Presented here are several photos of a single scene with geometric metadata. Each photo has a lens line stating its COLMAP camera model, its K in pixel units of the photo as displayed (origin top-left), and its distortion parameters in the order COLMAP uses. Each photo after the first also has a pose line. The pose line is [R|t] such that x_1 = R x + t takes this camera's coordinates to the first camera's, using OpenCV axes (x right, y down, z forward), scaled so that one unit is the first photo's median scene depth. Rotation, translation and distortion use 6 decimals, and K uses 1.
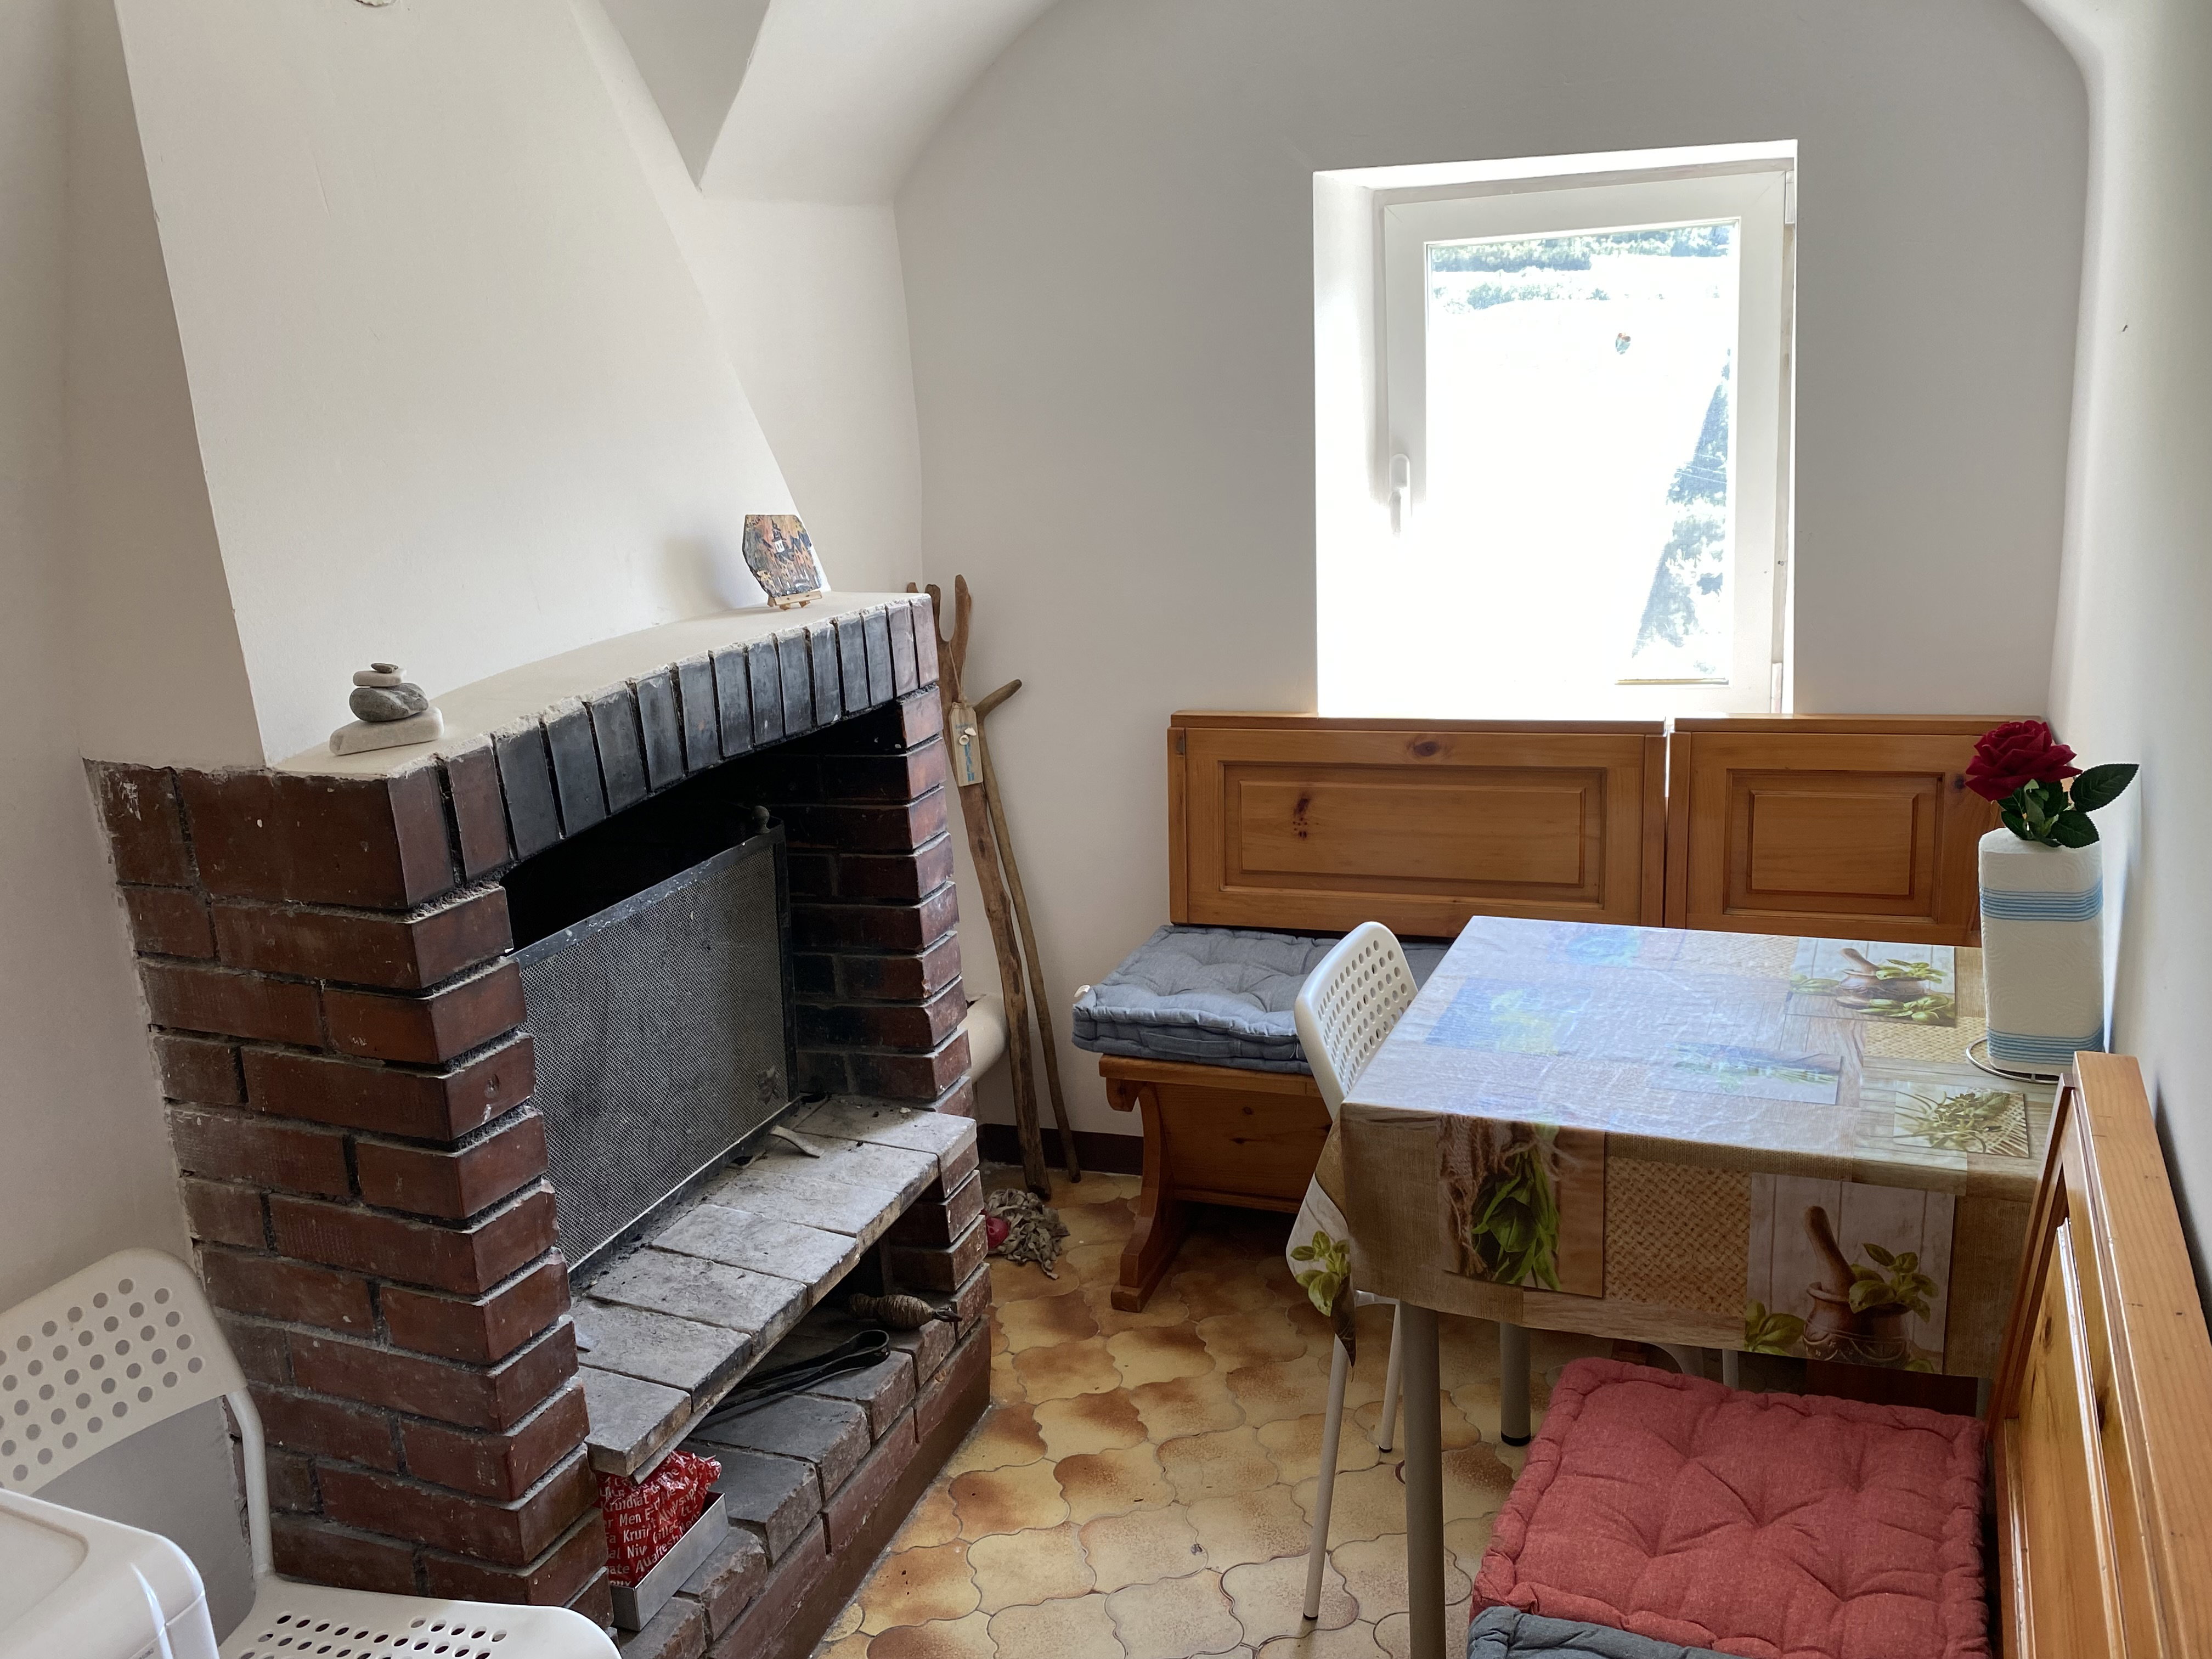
lens RADIAL K [[1794.3, 0, 1098.2], [0, 1794.3, 814.1], [0, 0, 1]] dist [0.021768, 0.005438]
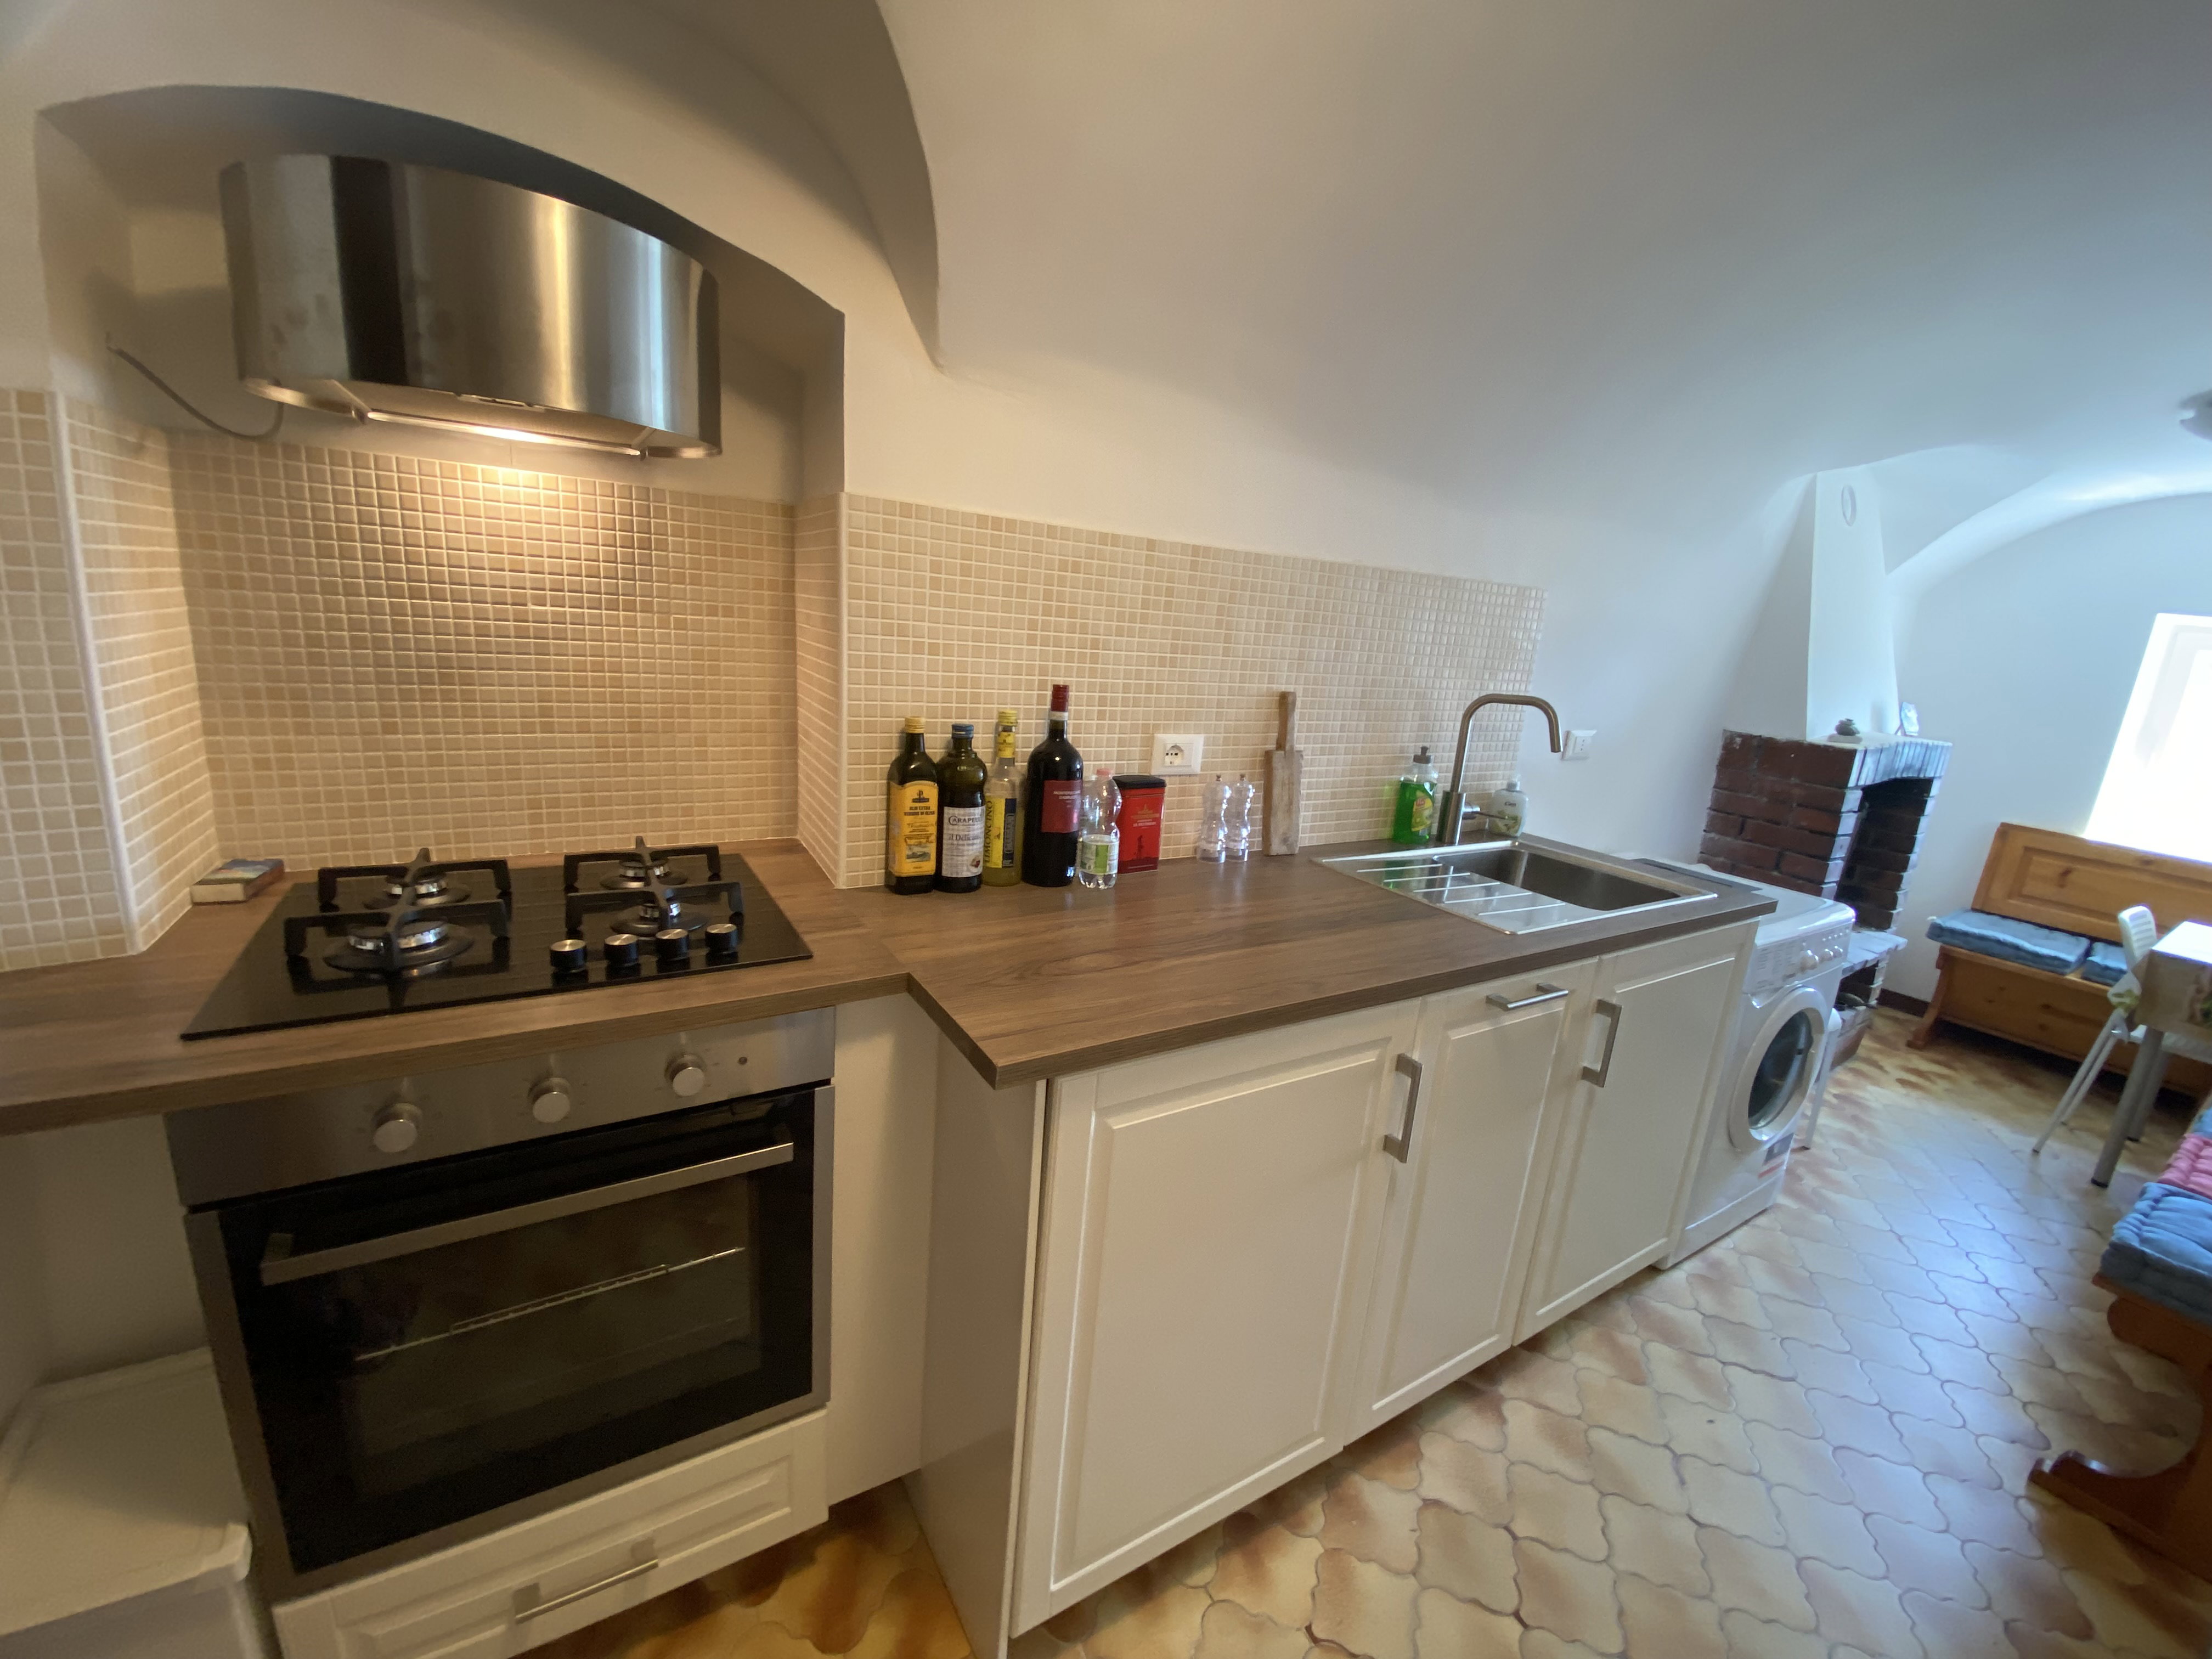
lens RADIAL K [[888.4, 0, 1096.5], [0, 888.4, 809.8], [0, 0, 1]] dist [-0.017458, -0.005569]
pose [[0.809598, 0.254160, -0.529106, -0.543206], [-0.276266, 0.960307, 0.038569, 0.357376], [0.517907, 0.114948, 0.847679, -0.984792]]
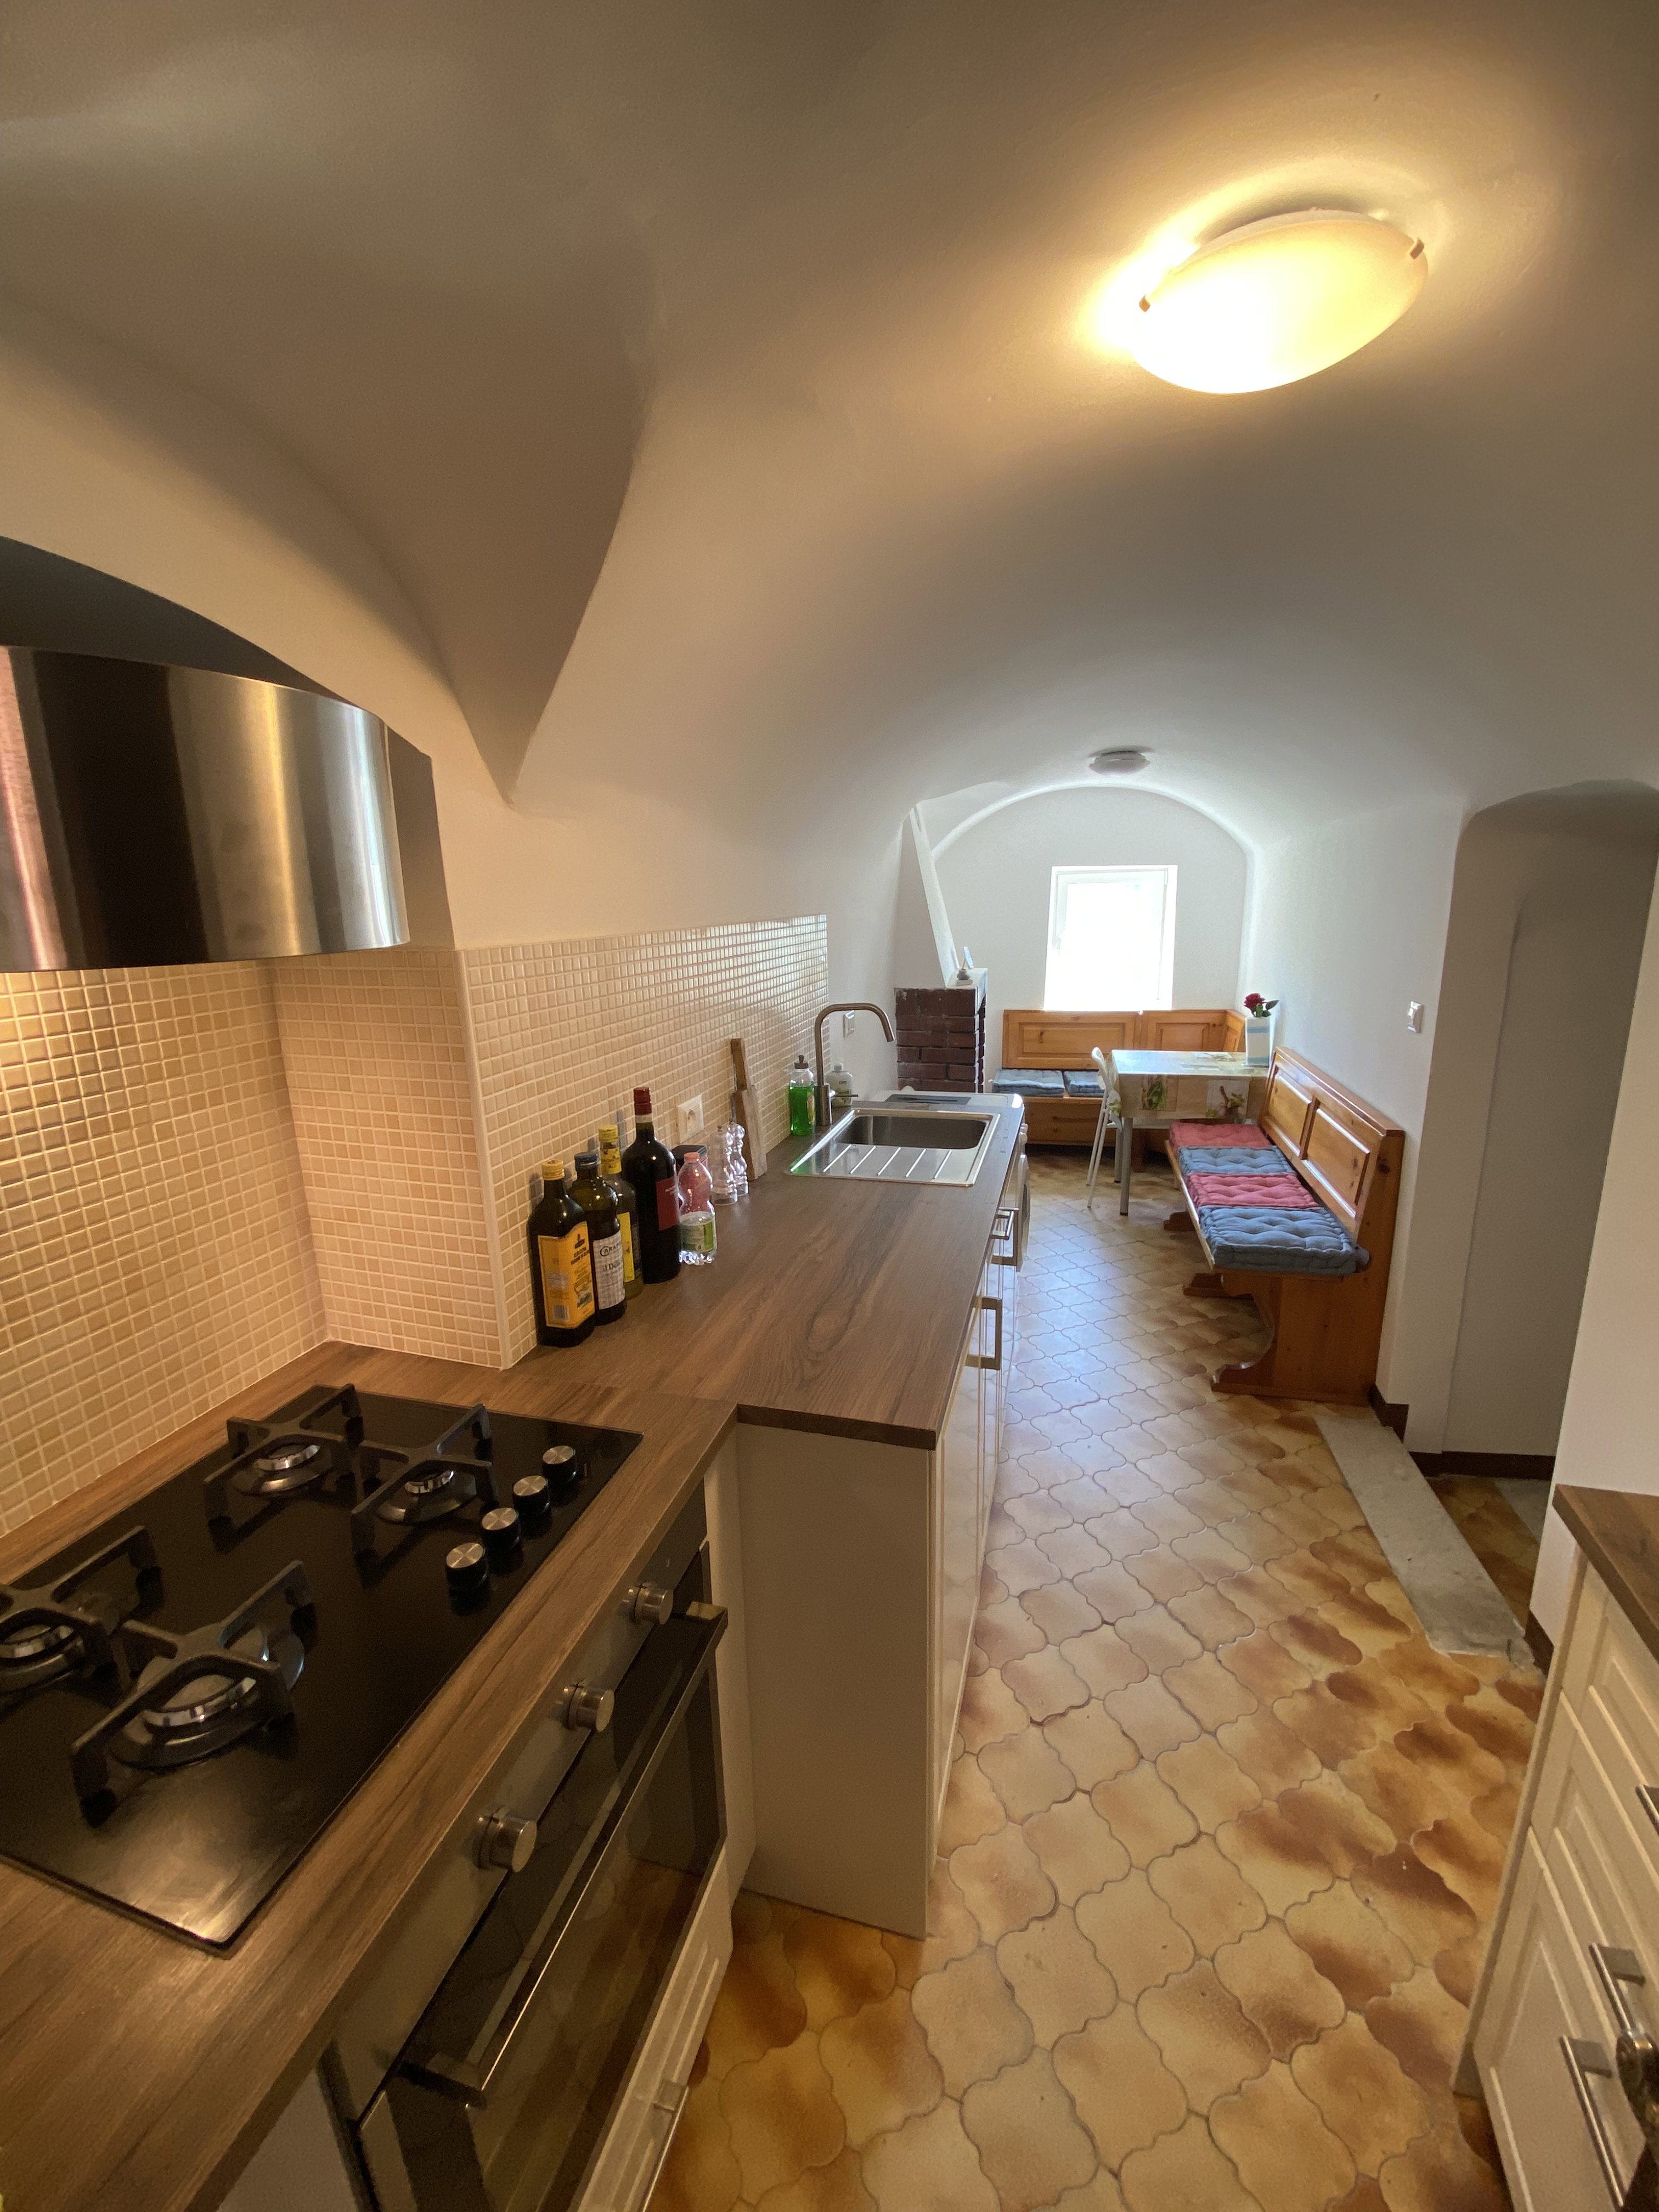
lens RADIAL K [[888.4, 0, 792.9], [0, 888.4, 1082.3], [0, 0, 1]] dist [-0.017458, -0.005569]
pose [[0.991455, 0.014350, 0.129656, -1.021576], [-0.007196, 0.998434, -0.055474, 0.323903], [-0.130249, 0.054067, 0.990006, -1.191408]]
